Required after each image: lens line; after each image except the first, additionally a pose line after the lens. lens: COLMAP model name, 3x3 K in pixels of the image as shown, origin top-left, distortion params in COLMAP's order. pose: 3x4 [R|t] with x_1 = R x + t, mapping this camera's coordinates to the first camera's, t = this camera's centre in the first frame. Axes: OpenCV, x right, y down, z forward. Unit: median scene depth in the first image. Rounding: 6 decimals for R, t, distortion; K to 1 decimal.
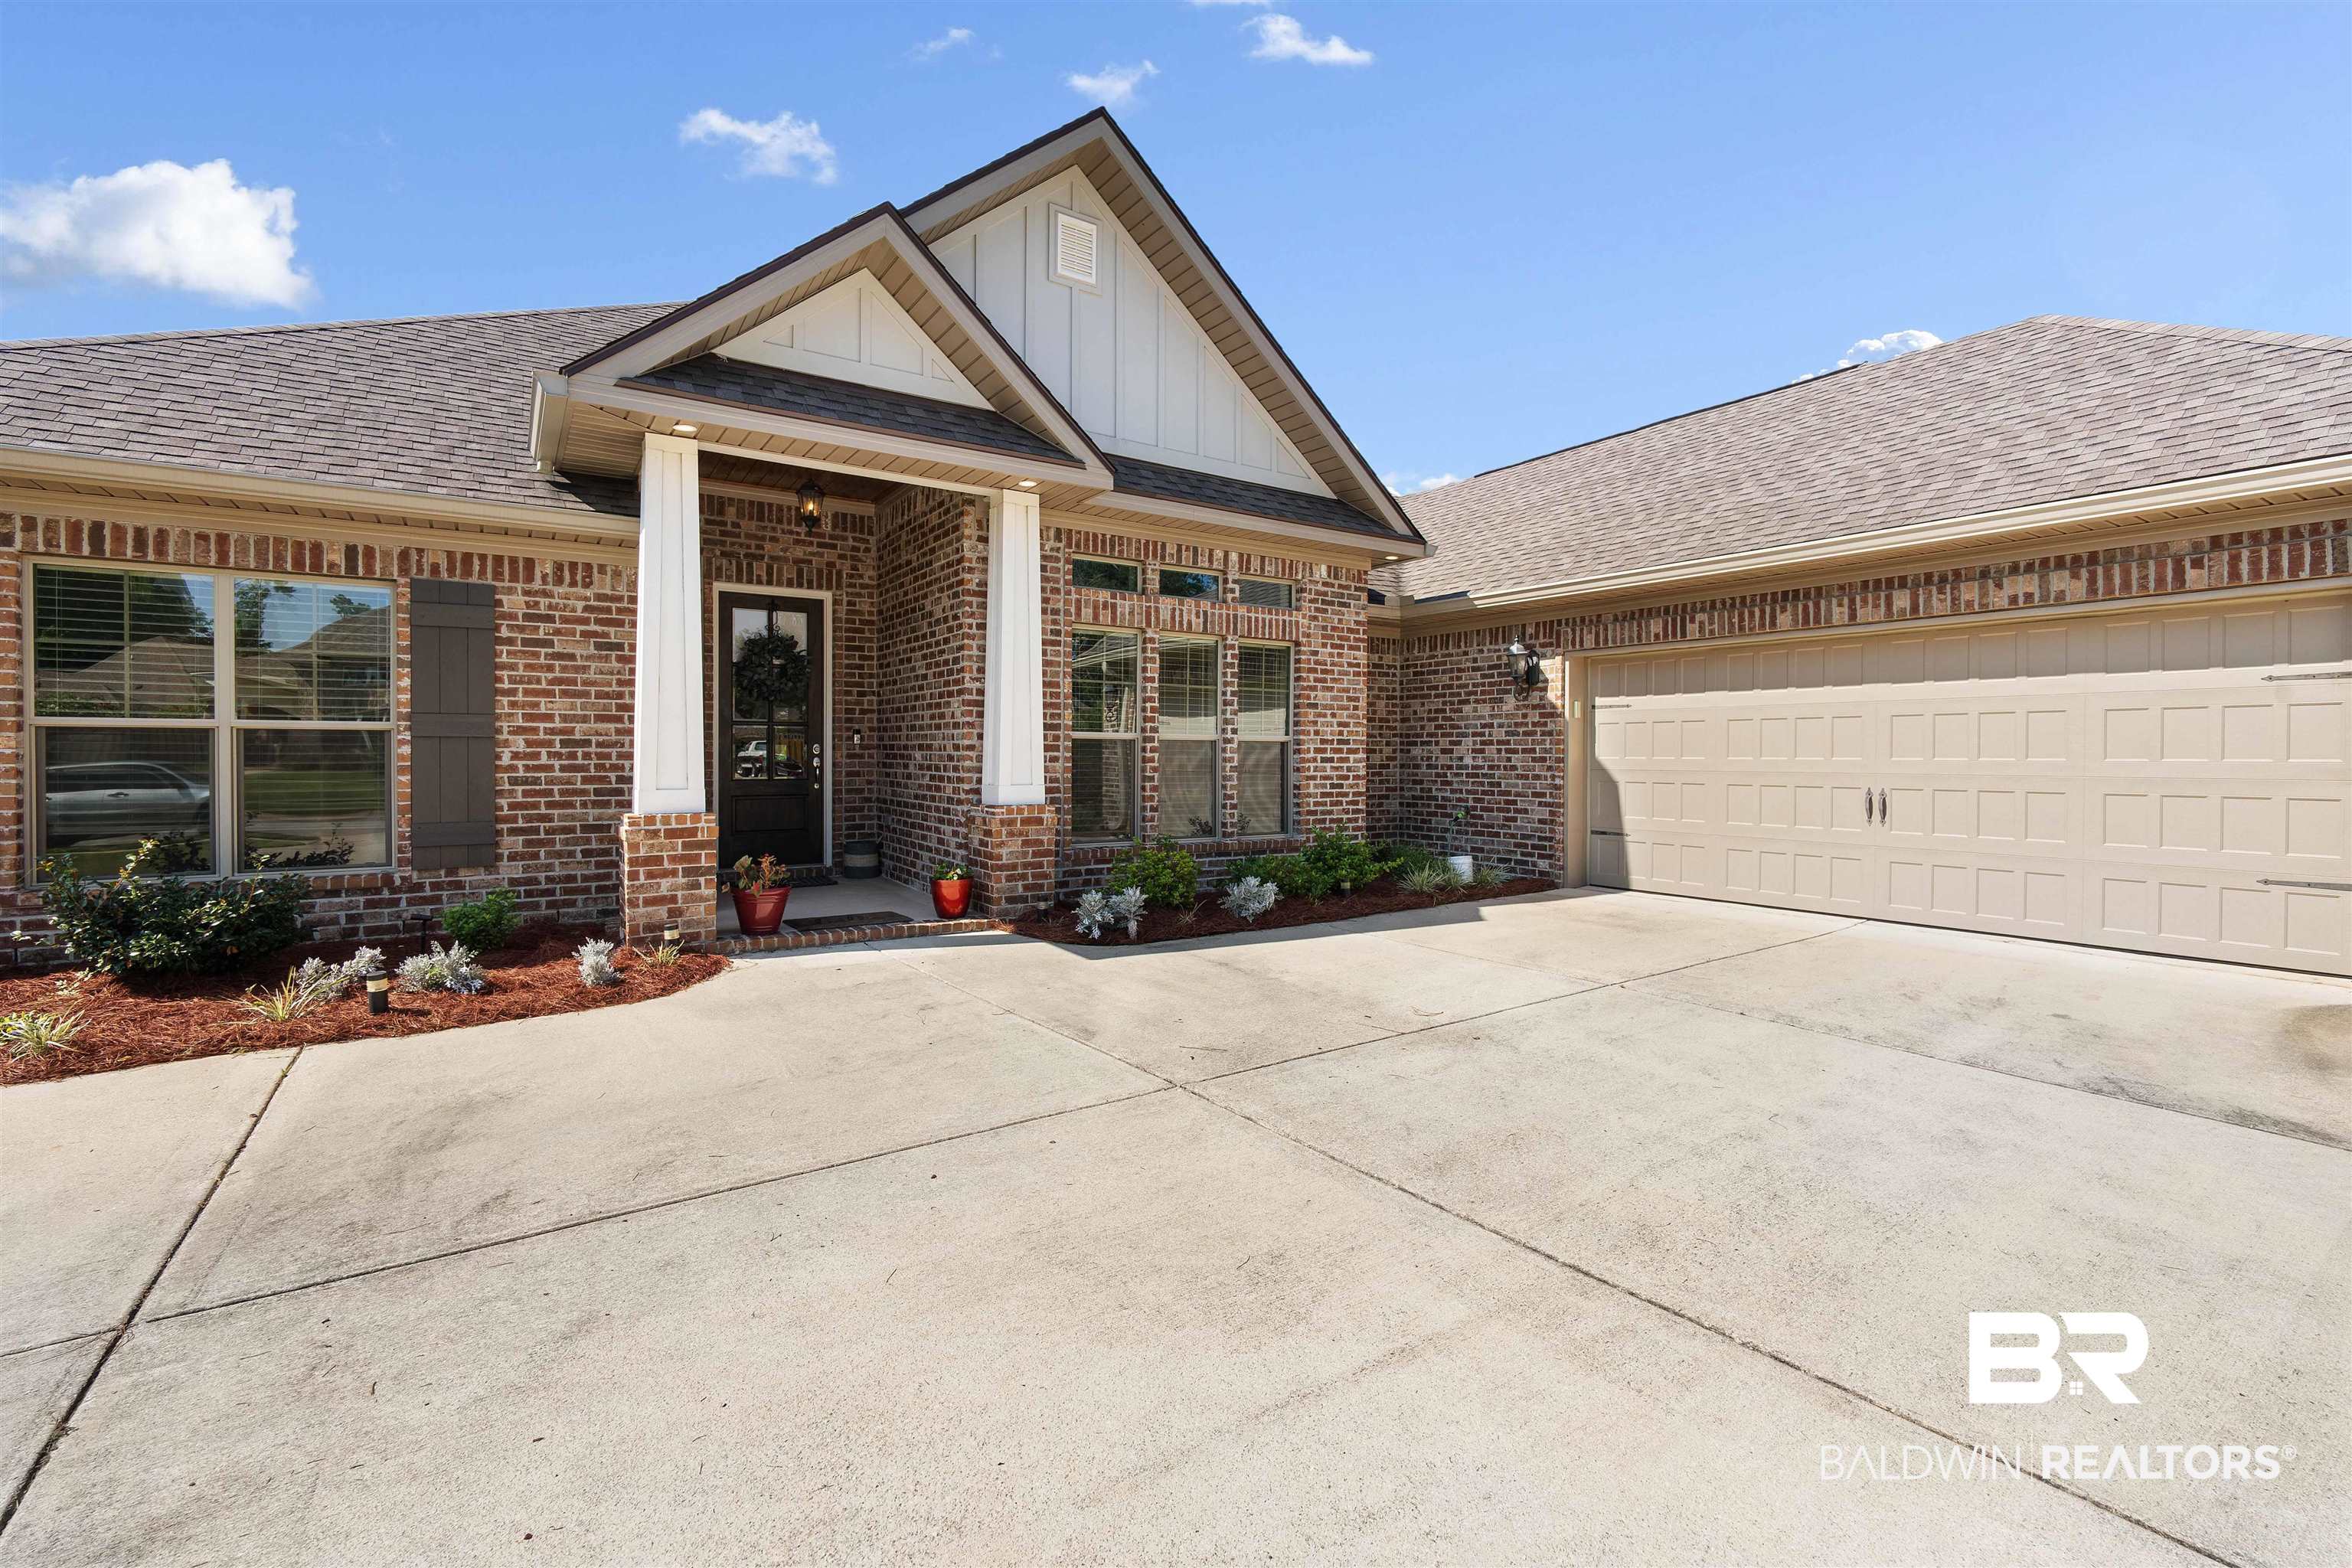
lens RADIAL K [[1020.4, 0, 1196.7], [0, 1020.4, 772.1], [0, 0, 1]] dist [-0.010569, 0.000112]
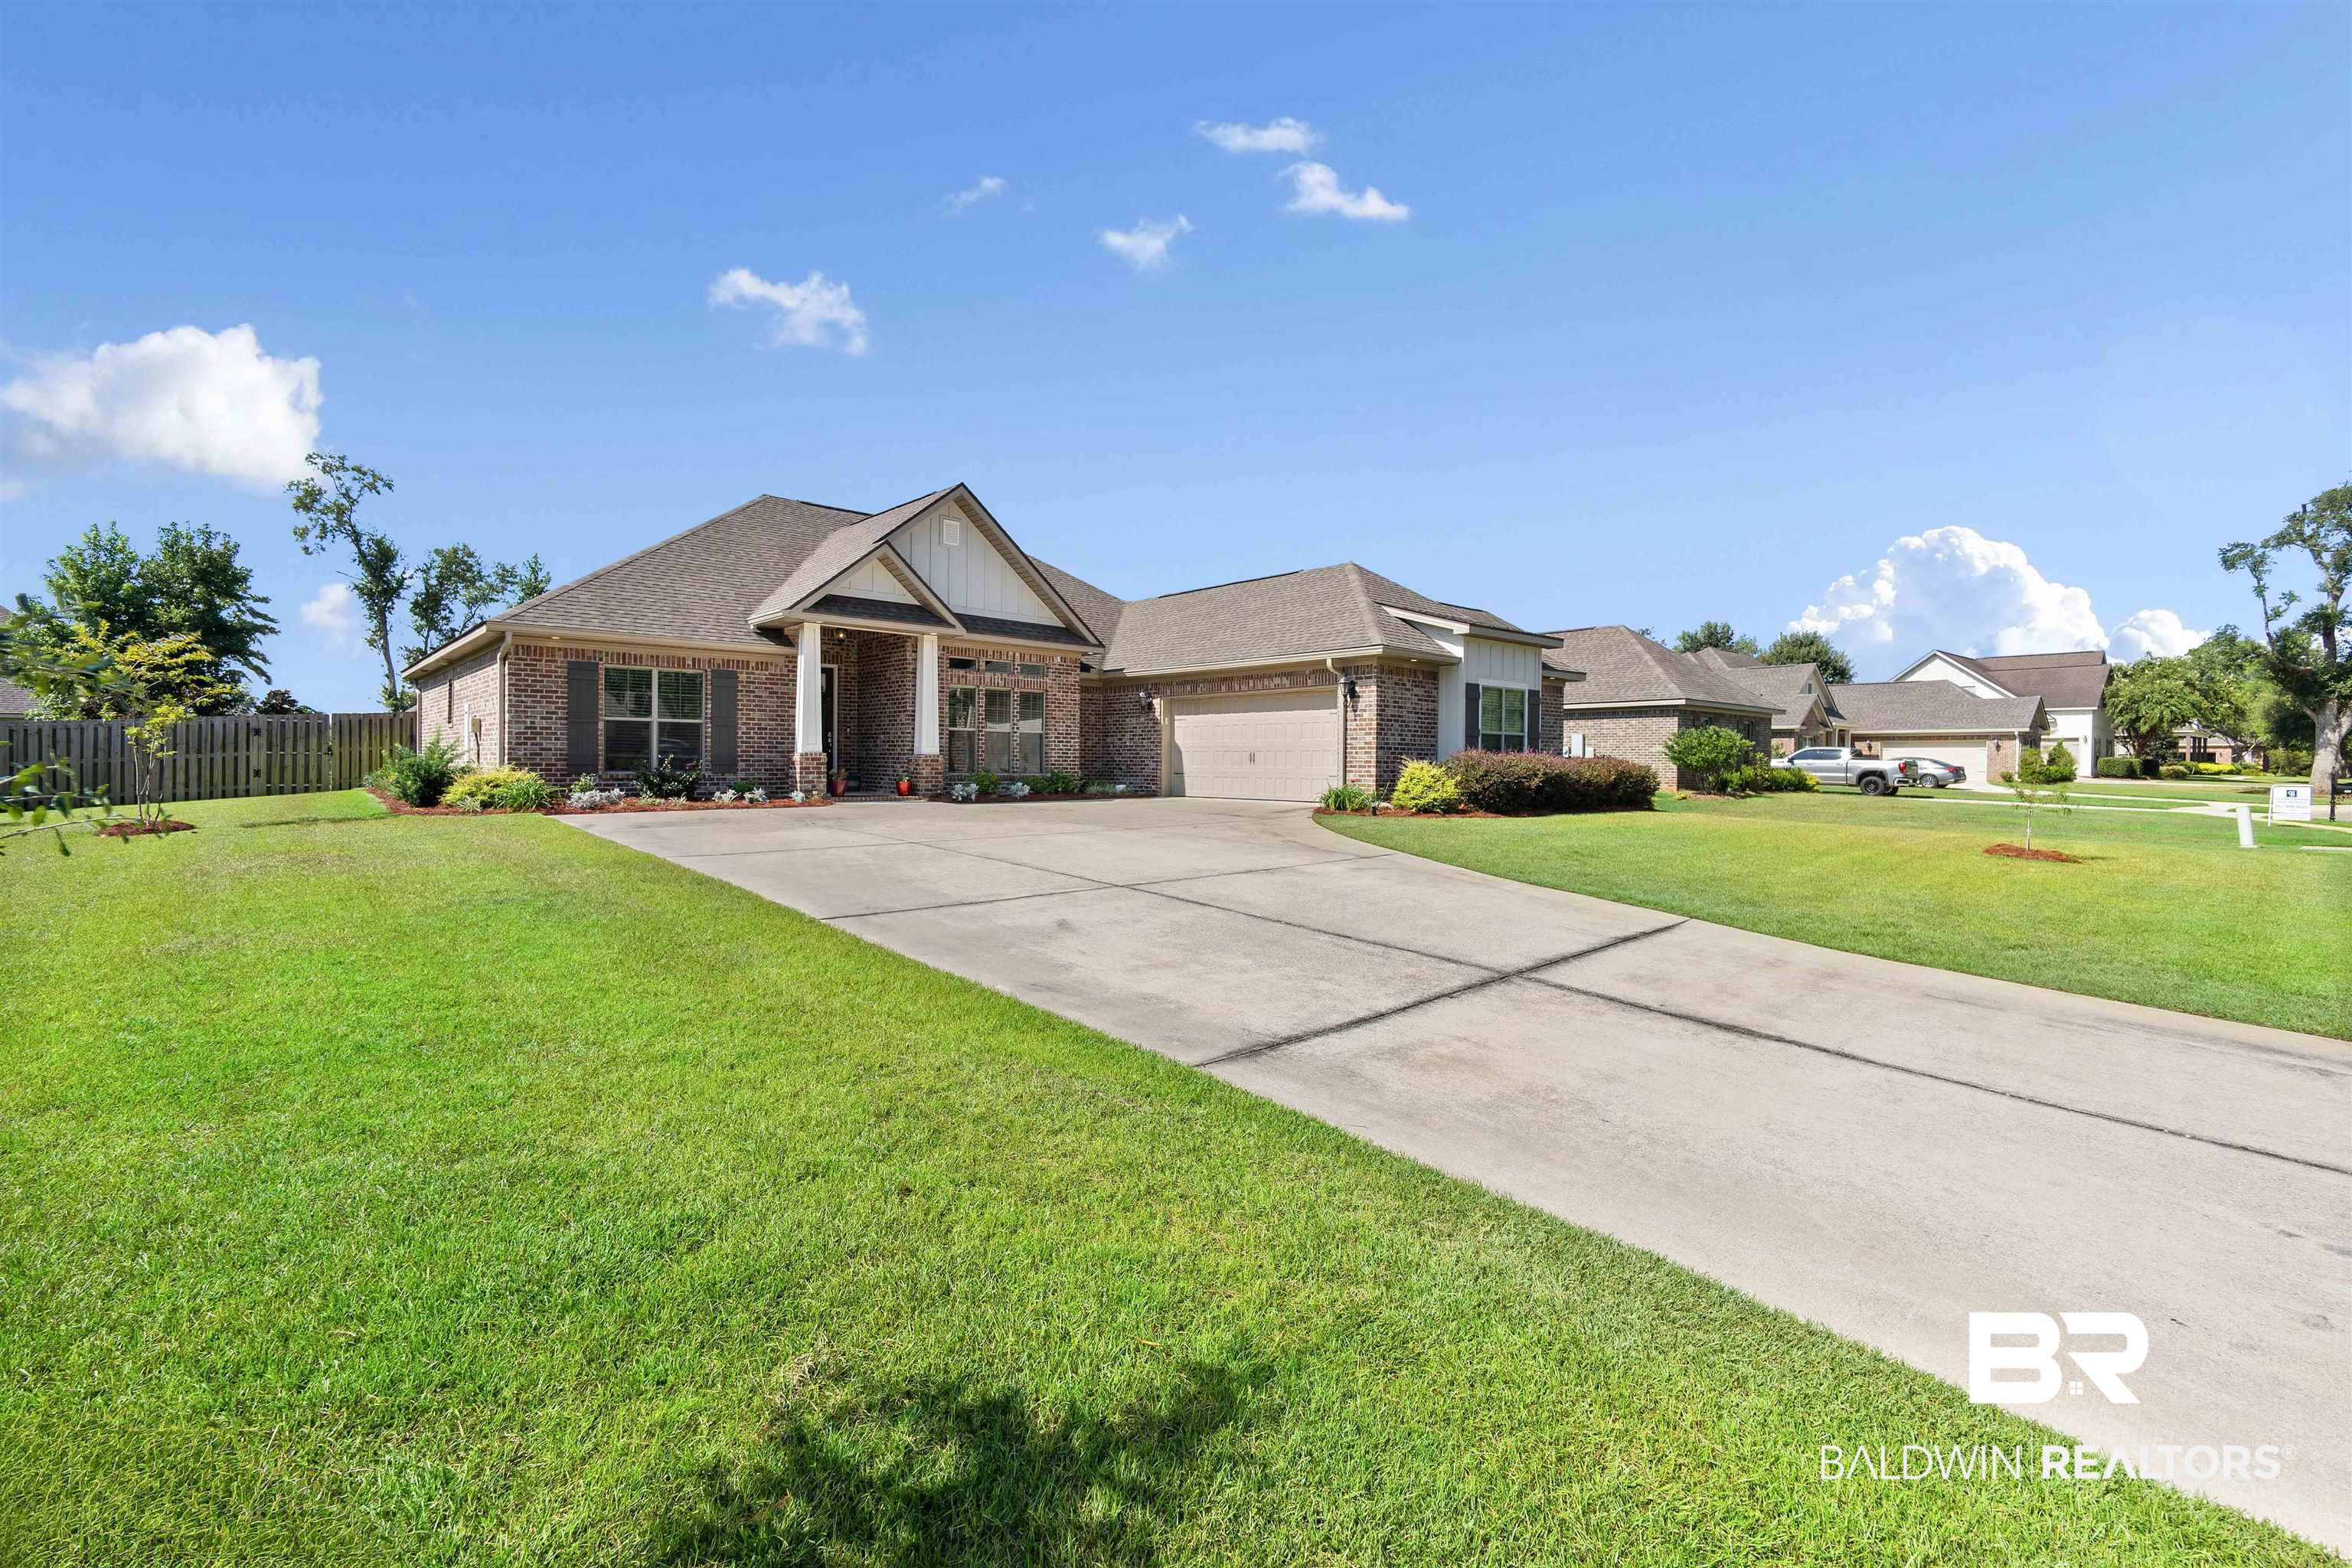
lens RADIAL K [[1020.4, 0, 1197.2], [0, 1020.4, 785.8], [0, 0, 1]] dist [-0.010569, 0.000112]
pose [[0.988509, 0.002151, 0.151144, 0.095423], [-0.002783, 0.999988, 0.003971, 0.085986], [-0.151134, -0.004346, 0.988504, -1.458753]]
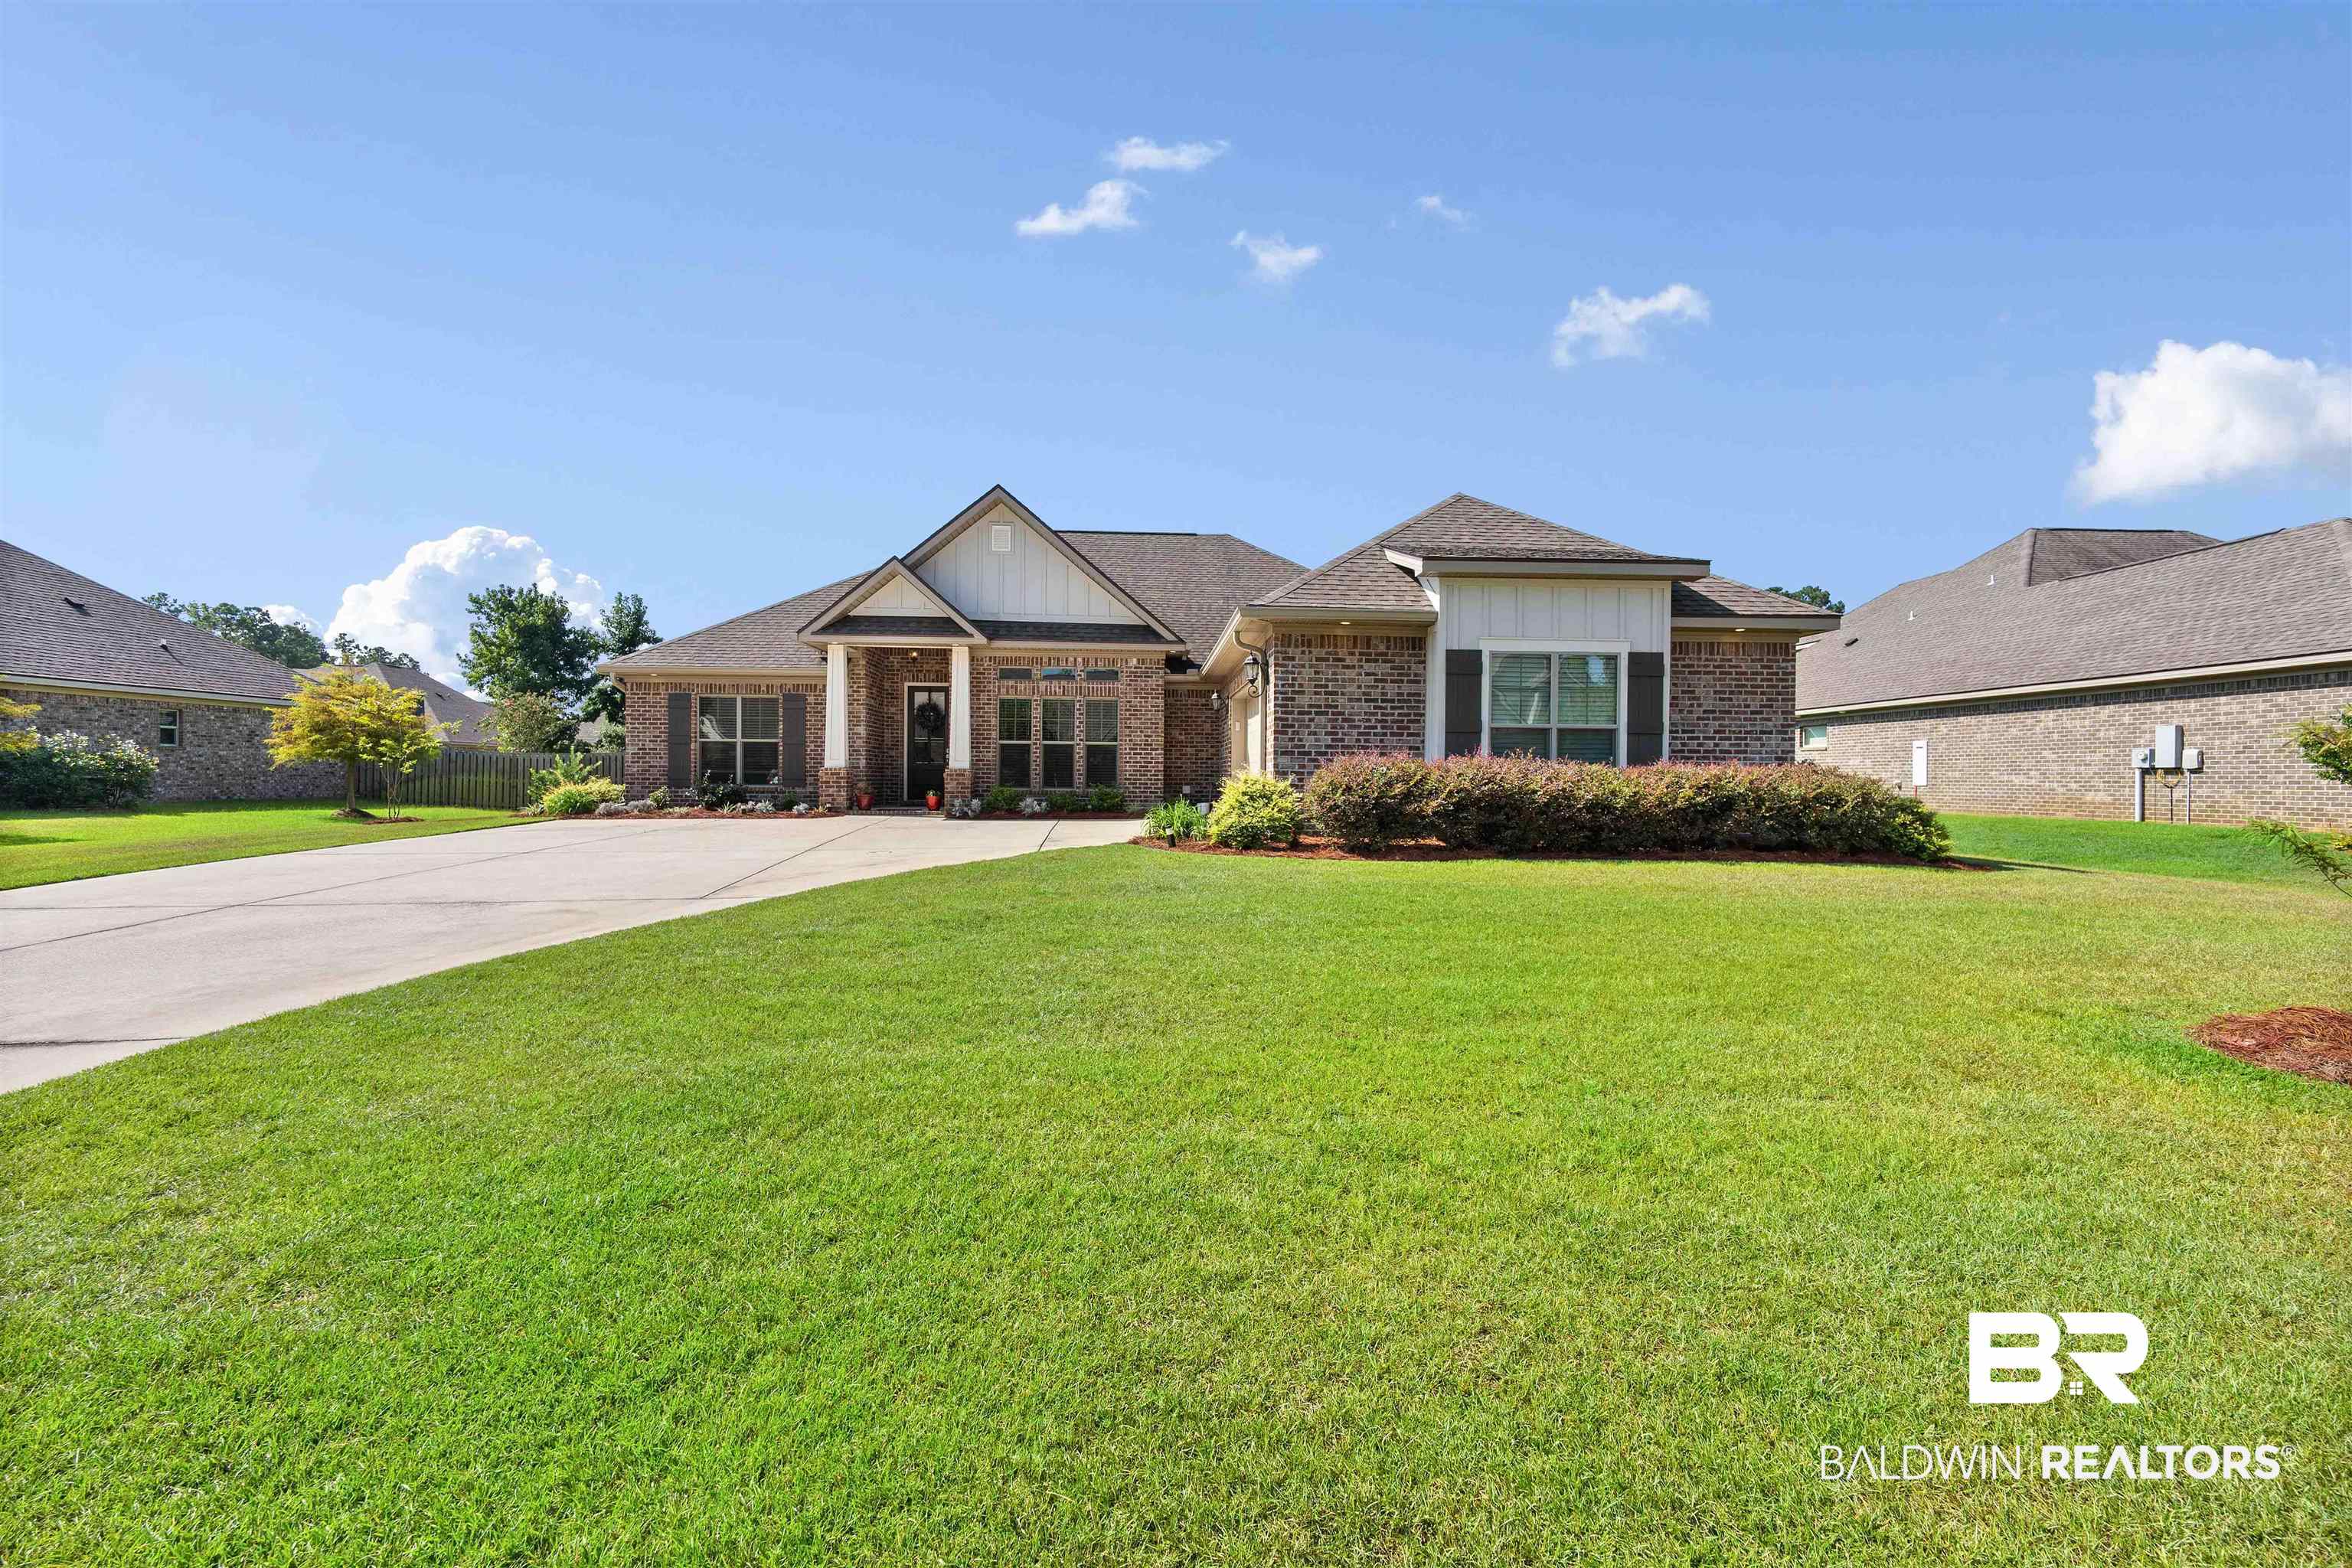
lens RADIAL K [[1020.4, 0, 1165.7], [0, 1020.4, 786.1], [0, 0, 1]] dist [-0.010569, 0.000112]
pose [[0.851606, 0.008224, -0.524118, 1.382025], [-0.015409, 0.999838, -0.009349, 0.078051], [0.523956, 0.016038, 0.851594, -0.776122]]
